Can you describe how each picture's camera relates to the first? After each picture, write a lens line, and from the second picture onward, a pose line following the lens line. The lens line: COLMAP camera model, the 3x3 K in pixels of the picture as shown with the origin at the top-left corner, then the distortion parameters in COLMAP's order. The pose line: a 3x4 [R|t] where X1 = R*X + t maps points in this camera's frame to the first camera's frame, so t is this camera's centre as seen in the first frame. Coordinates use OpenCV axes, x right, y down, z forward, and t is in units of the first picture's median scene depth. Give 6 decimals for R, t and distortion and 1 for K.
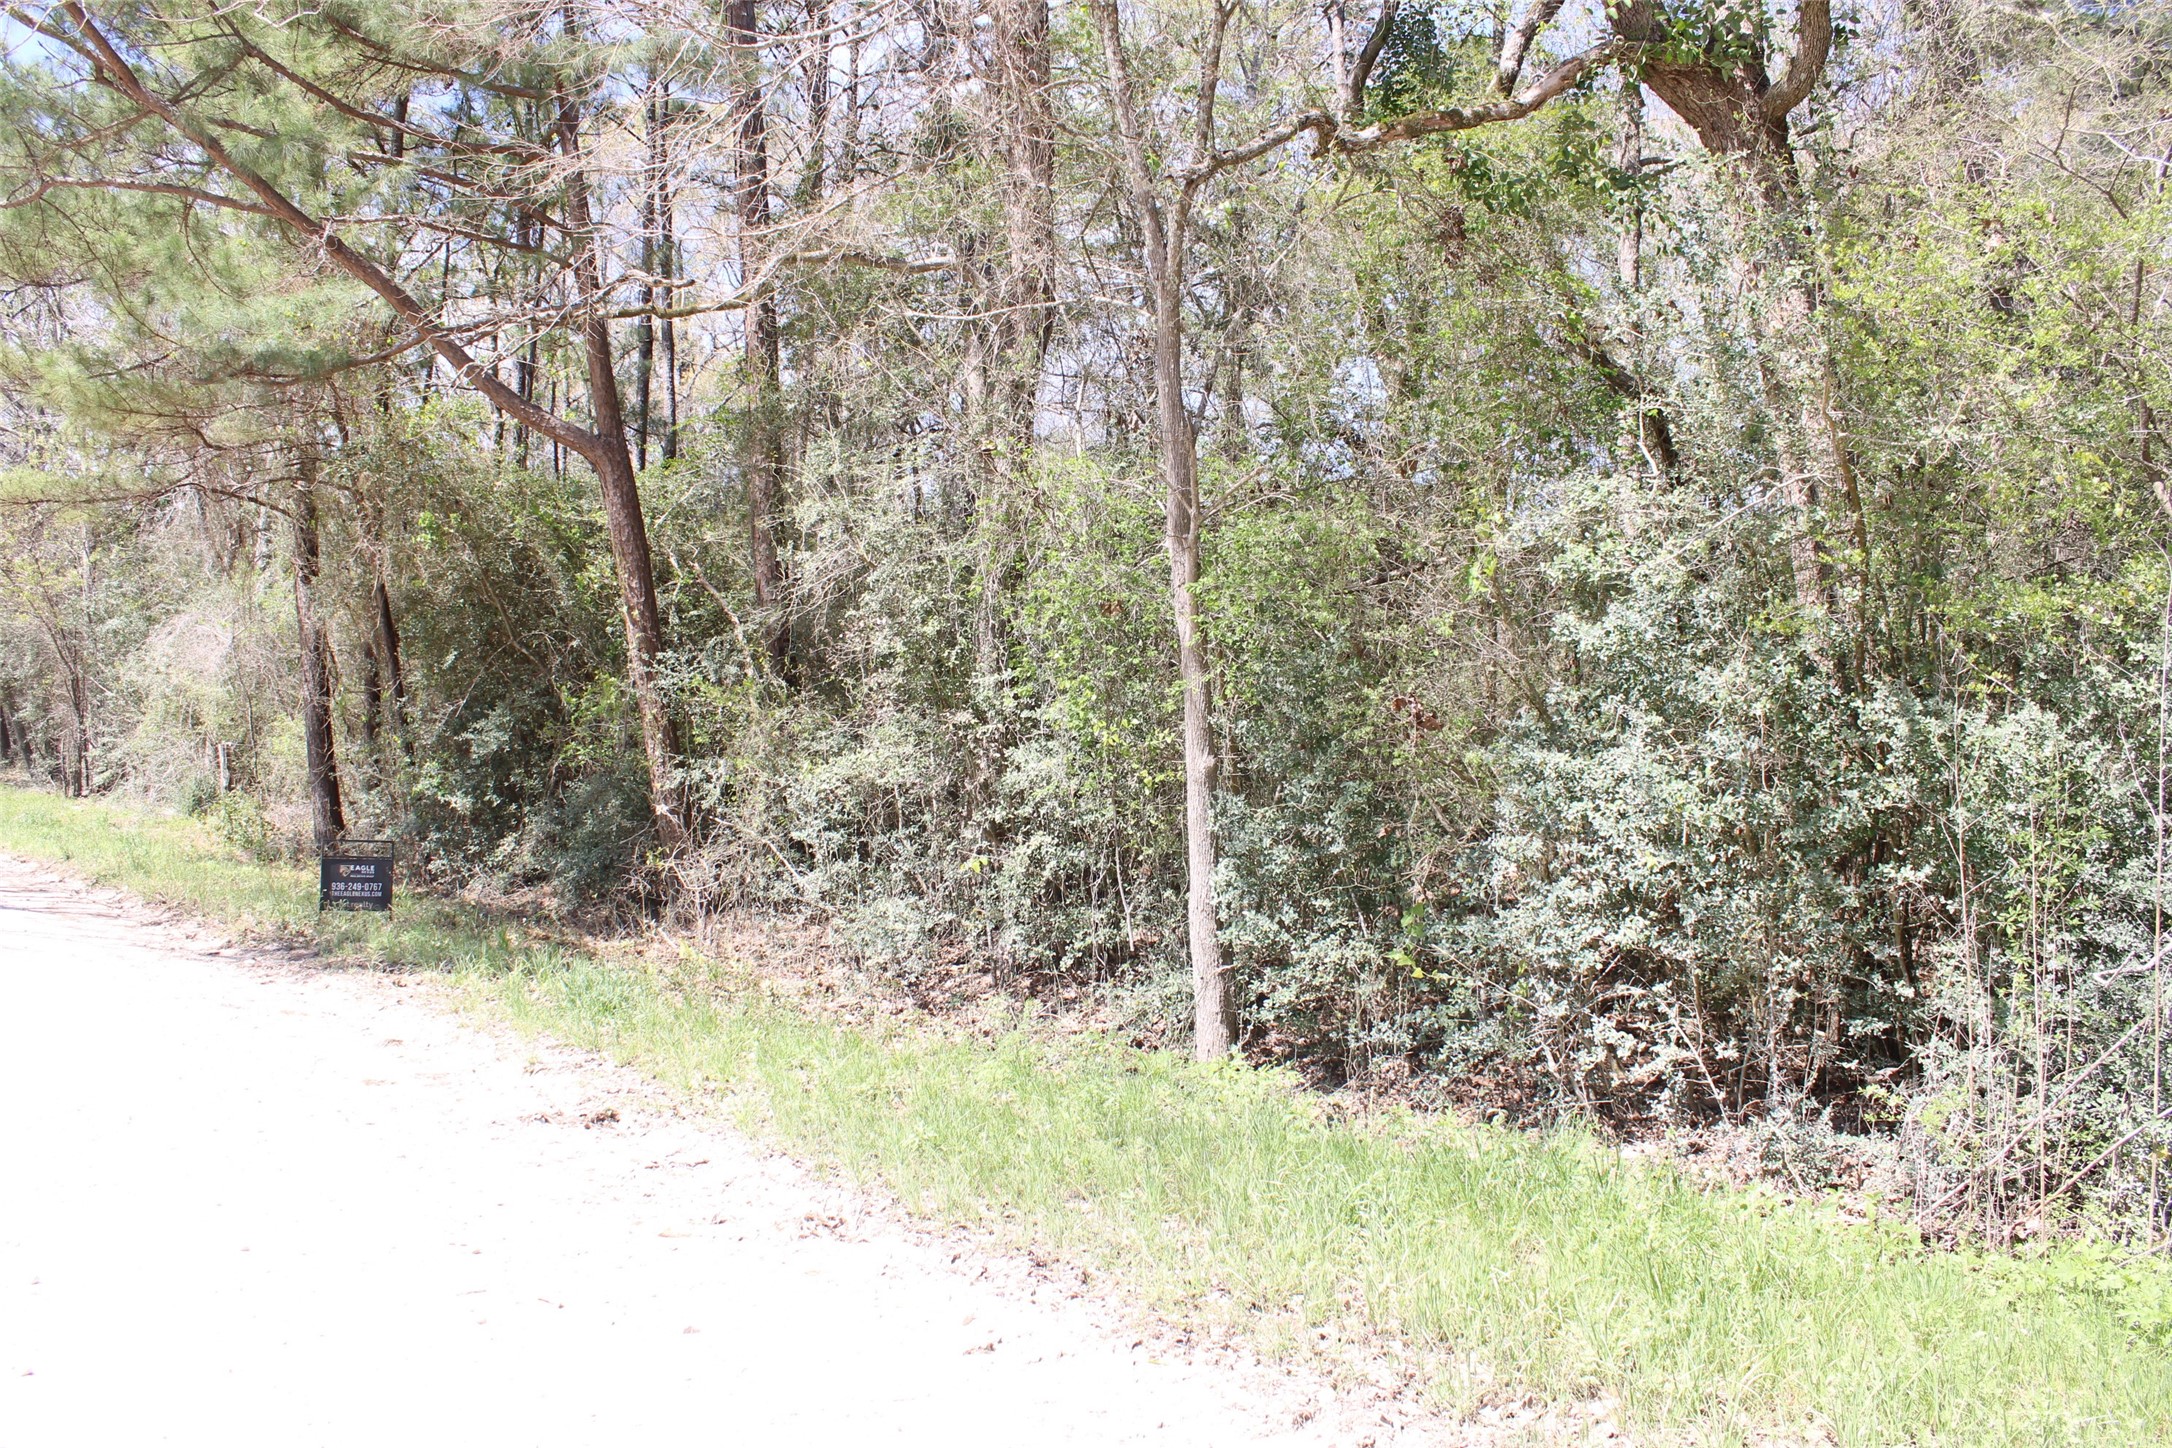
lens RADIAL K [[1829.5, 0, 1100.3], [0, 1829.5, 713.6], [0, 0, 1]] dist [-0.168165, 0.146969]
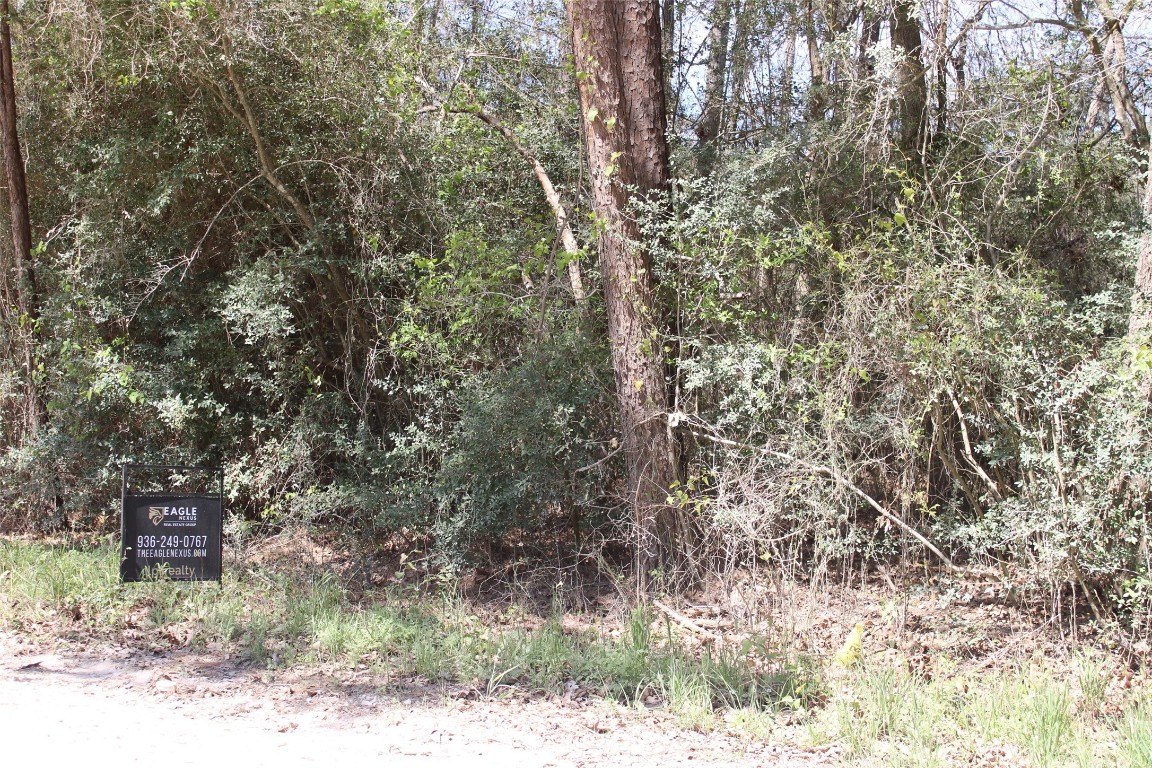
lens RADIAL K [[1833.7, 0, 576.0], [0, 1833.7, 384.0], [0, 0, 1]] dist [-0.021344, 0.098034]
pose [[0.984064, 0.011276, 0.177456, -0.384103], [-0.015163, 0.999674, 0.020563, 0.026736], [-0.177166, -0.022926, 0.983914, 0.343731]]
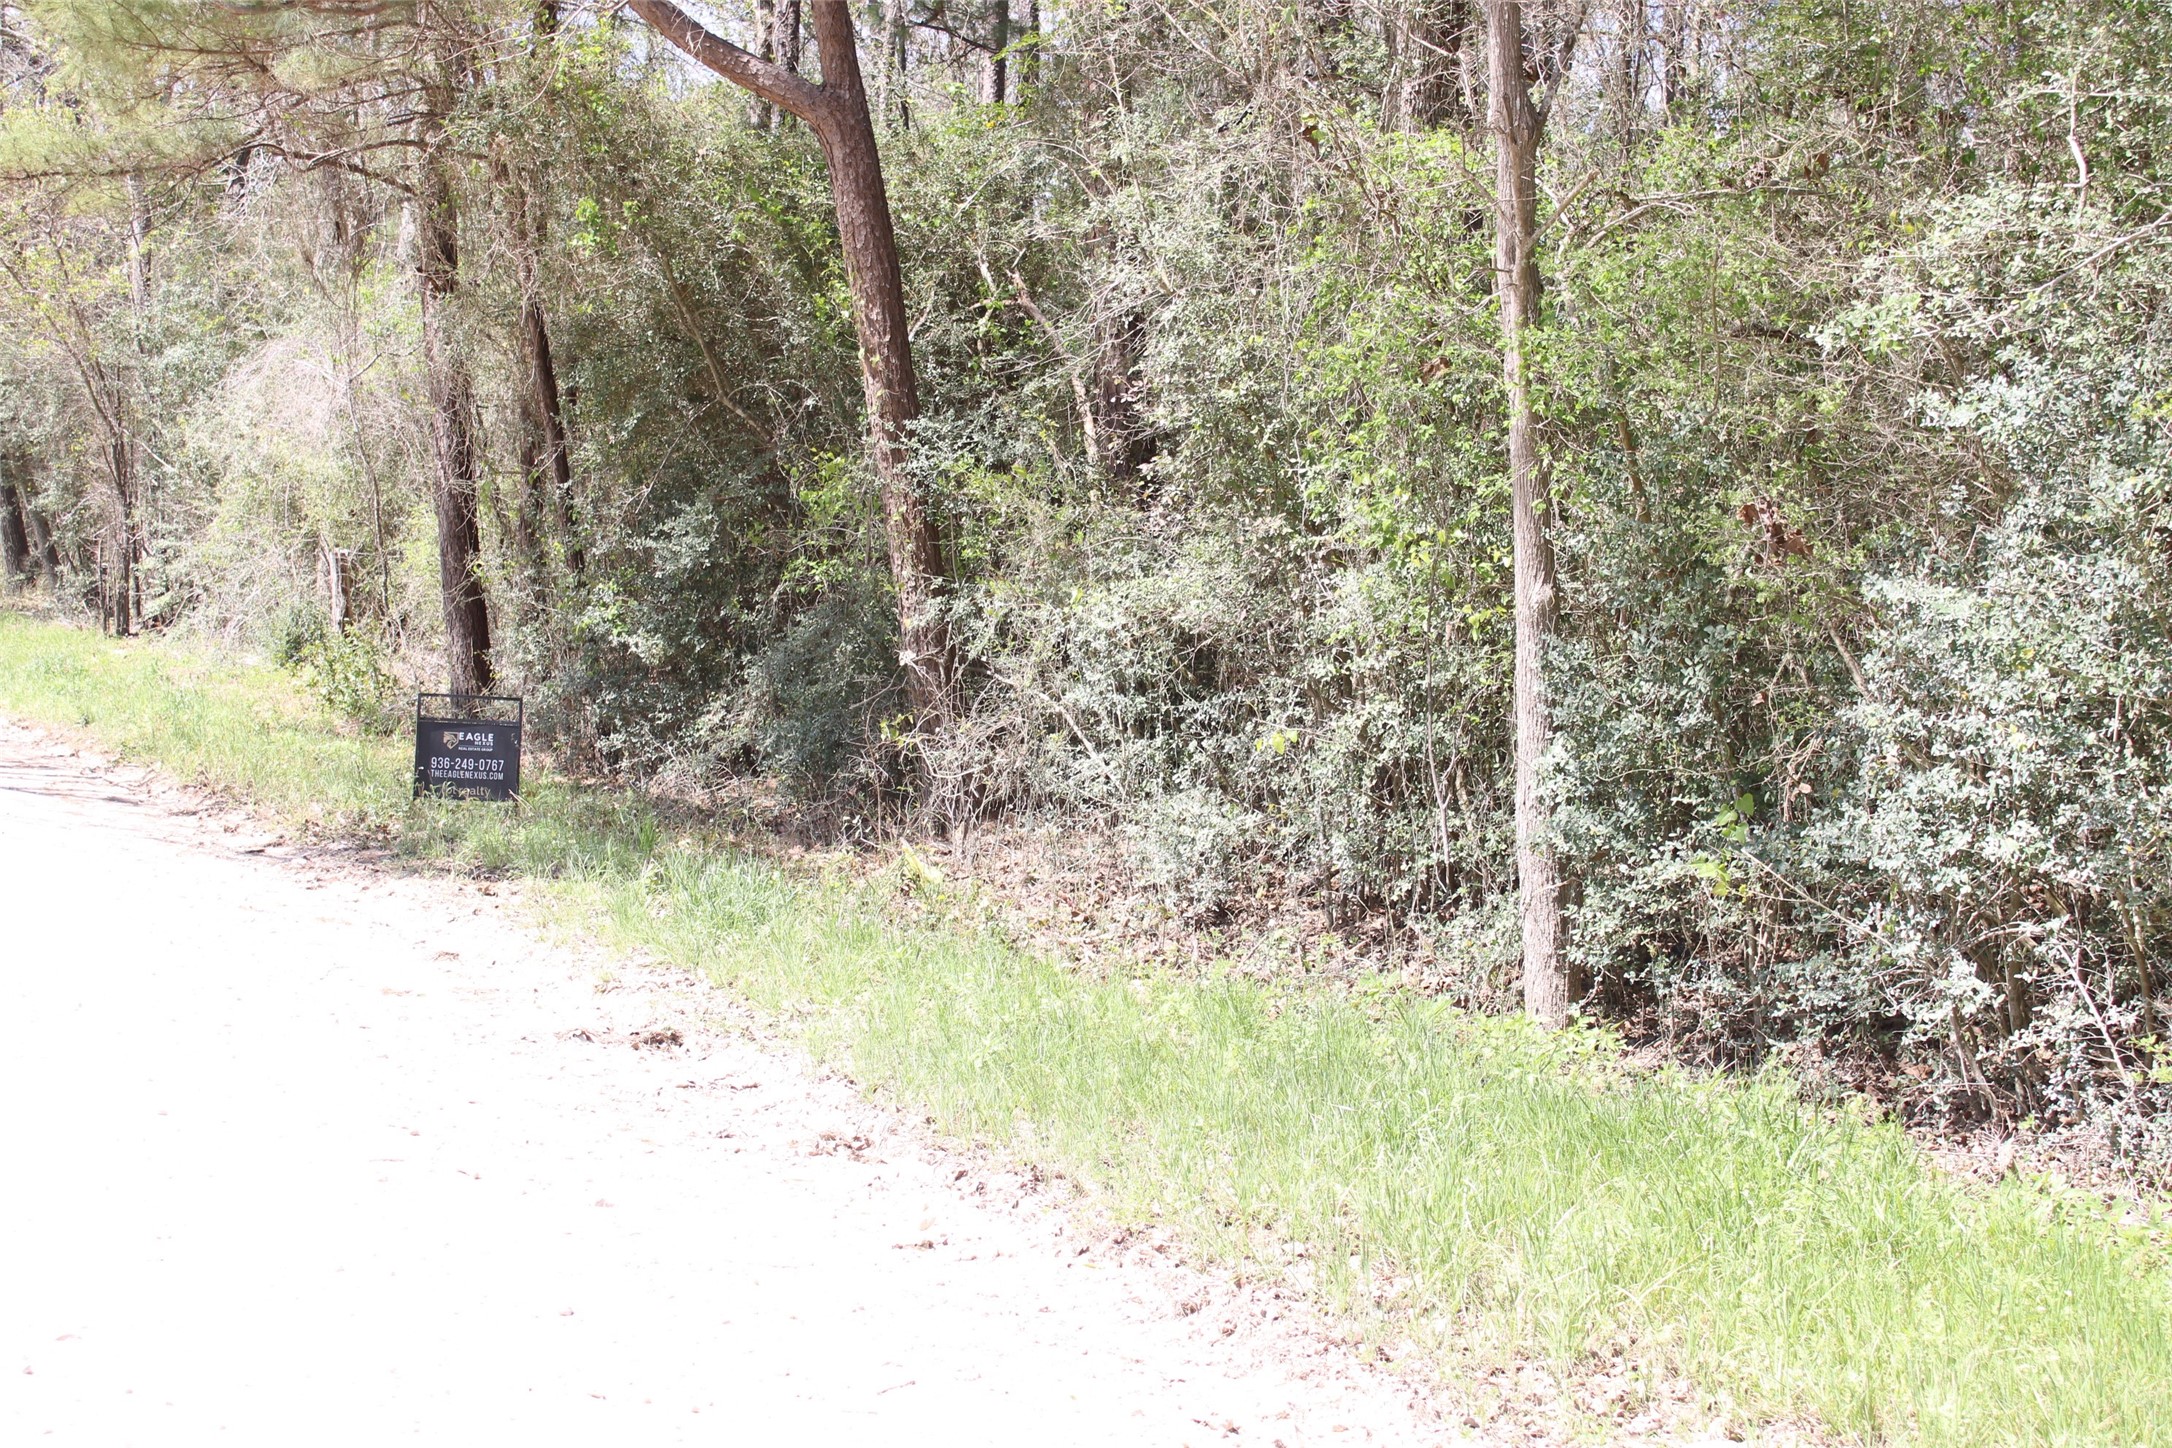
lens RADIAL K [[3457.2, 0, 1086.0], [0, 3457.2, 724.0], [0, 0, 1]] dist [-0.021344, 0.098034]
pose [[0.964722, 0.027242, -0.261857, 0.149393], [-0.011246, 0.997988, 0.062393, -0.002575], [0.263030, -0.057247, 0.963088, -0.197187]]
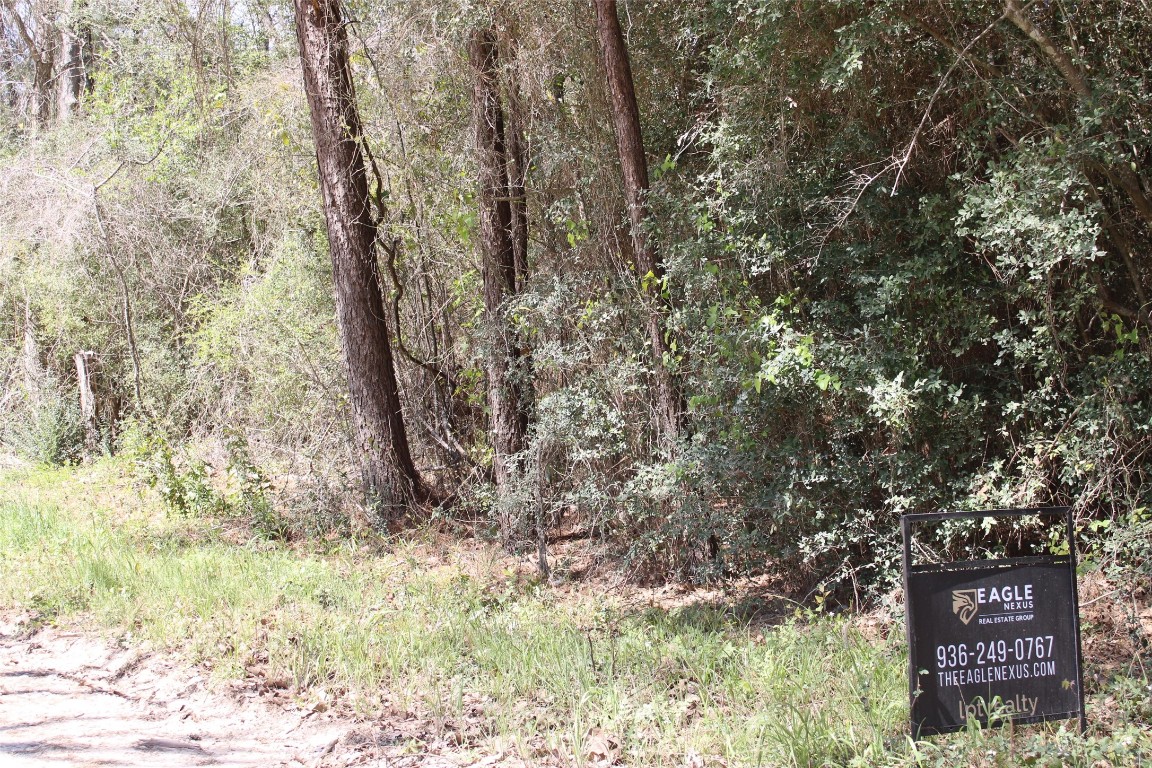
lens RADIAL K [[1833.7, 0, 576.0], [0, 1833.7, 384.0], [0, 0, 1]] dist [-0.021344, 0.098034]
pose [[0.991348, -0.058150, -0.117674, -0.441497], [0.062423, 0.997505, 0.032957, 0.030842], [0.115464, -0.040018, 0.992505, 0.641323]]
